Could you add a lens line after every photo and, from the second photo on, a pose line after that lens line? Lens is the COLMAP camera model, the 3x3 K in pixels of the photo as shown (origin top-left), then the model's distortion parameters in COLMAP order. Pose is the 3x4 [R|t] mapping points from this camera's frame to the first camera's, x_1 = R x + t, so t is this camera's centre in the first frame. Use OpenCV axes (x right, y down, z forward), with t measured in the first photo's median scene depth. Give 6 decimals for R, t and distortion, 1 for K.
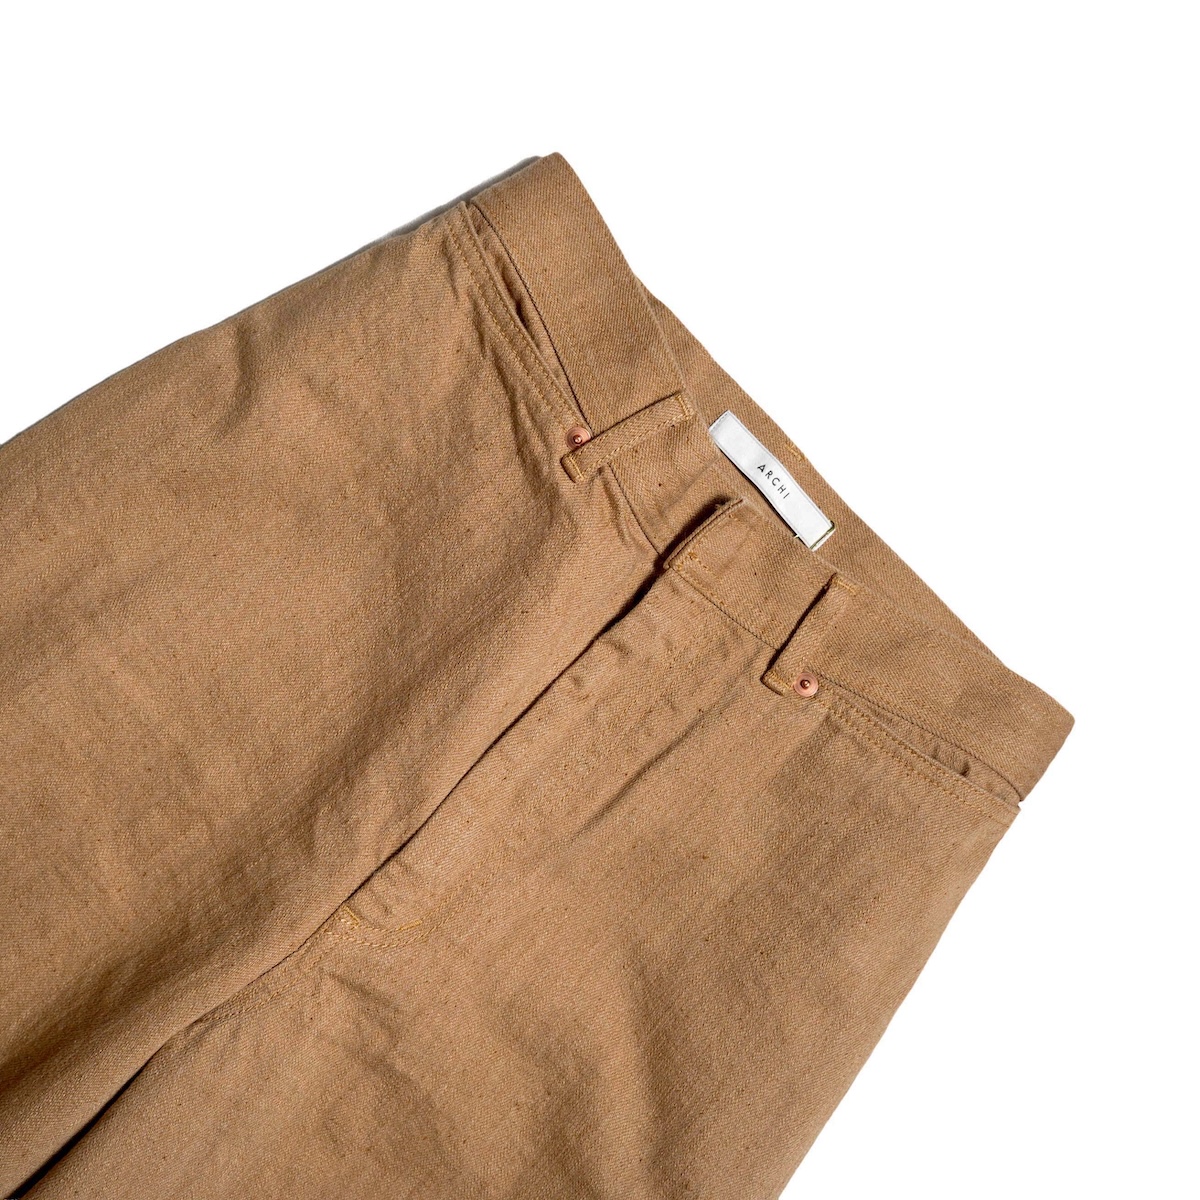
lens RADIAL K [[1358.1, 0, 595.5], [0, 1358.1, 597.0], [0, 0, 1]] dist [-0.004177, 0.000000]
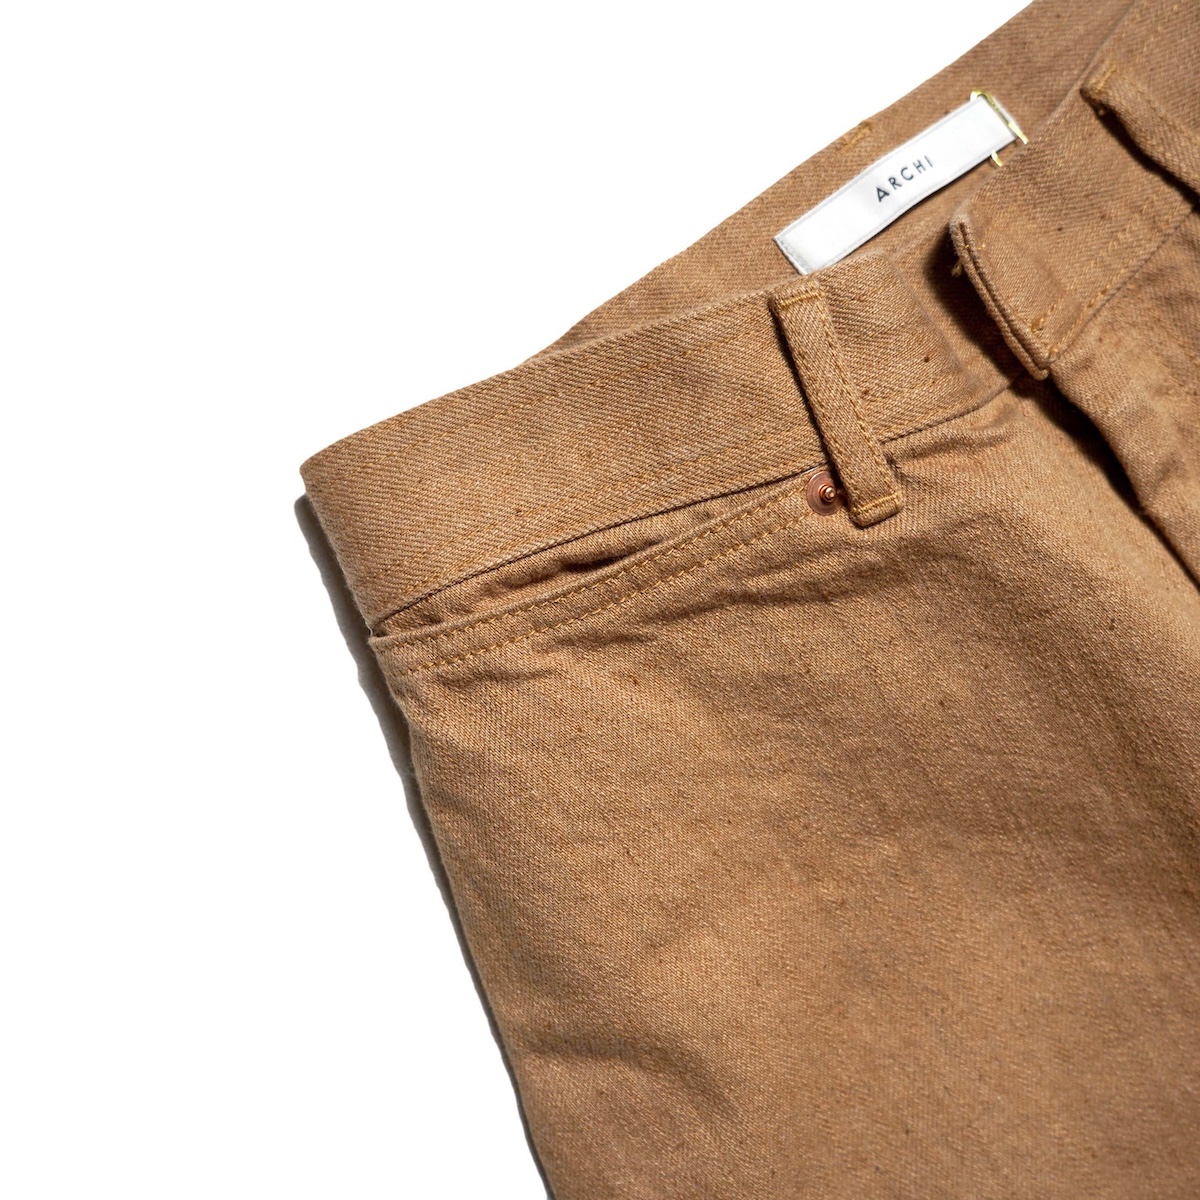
lens RADIAL K [[1358.1, 0, 603.5], [0, 1358.1, 595.1], [0, 0, 1]] dist [-0.004177, 0.000000]
pose [[0.130112, -0.991432, -0.011556, -0.060145], [0.990087, 0.129296, 0.054865, -0.231161], [-0.052900, -0.018580, 0.998427, 0.431707]]
